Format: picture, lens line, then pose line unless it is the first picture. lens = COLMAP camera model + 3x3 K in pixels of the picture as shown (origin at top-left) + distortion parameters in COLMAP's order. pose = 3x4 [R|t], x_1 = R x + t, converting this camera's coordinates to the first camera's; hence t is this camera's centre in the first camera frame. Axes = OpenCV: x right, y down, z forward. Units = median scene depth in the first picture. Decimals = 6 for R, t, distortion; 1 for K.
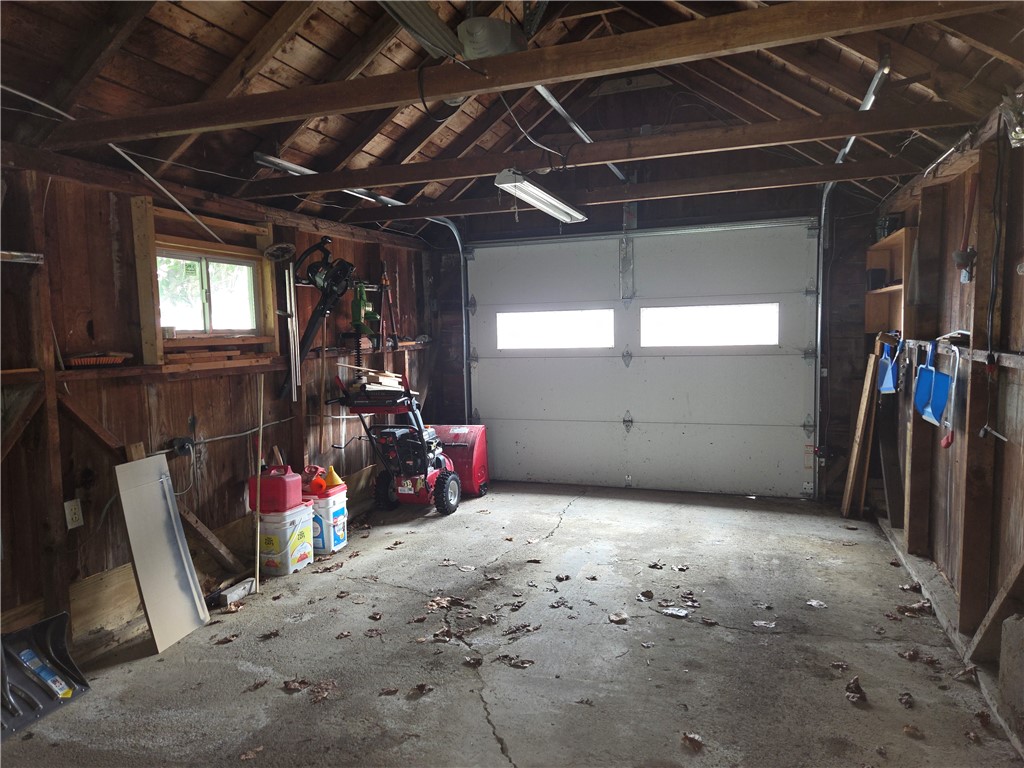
lens RADIAL K [[689.6, 0, 511.5], [0, 689.6, 384.2], [0, 0, 1]] dist [0.035651, 0.001925]
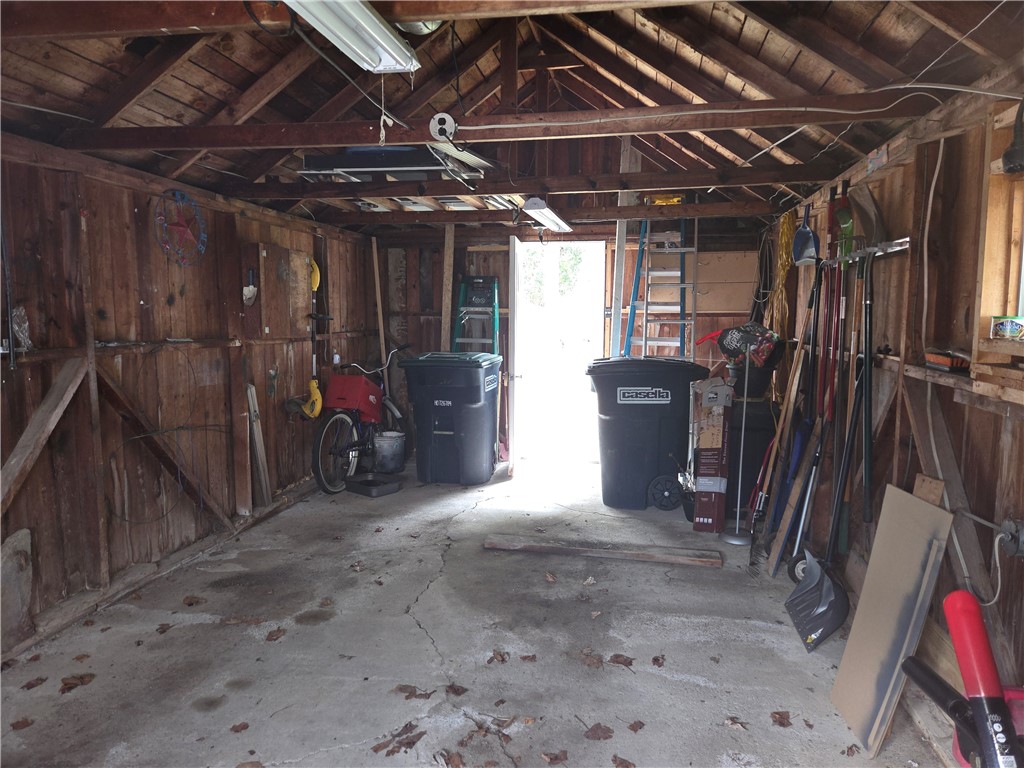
lens RADIAL K [[689.6, 0, 513.1], [0, 689.6, 383.6], [0, 0, 1]] dist [0.035651, 0.001925]
pose [[-0.988508, 0.036272, -0.146751, -0.010433], [0.005175, 0.978337, 0.206954, -0.199694], [0.151079, 0.203816, -0.967282, 1.958398]]
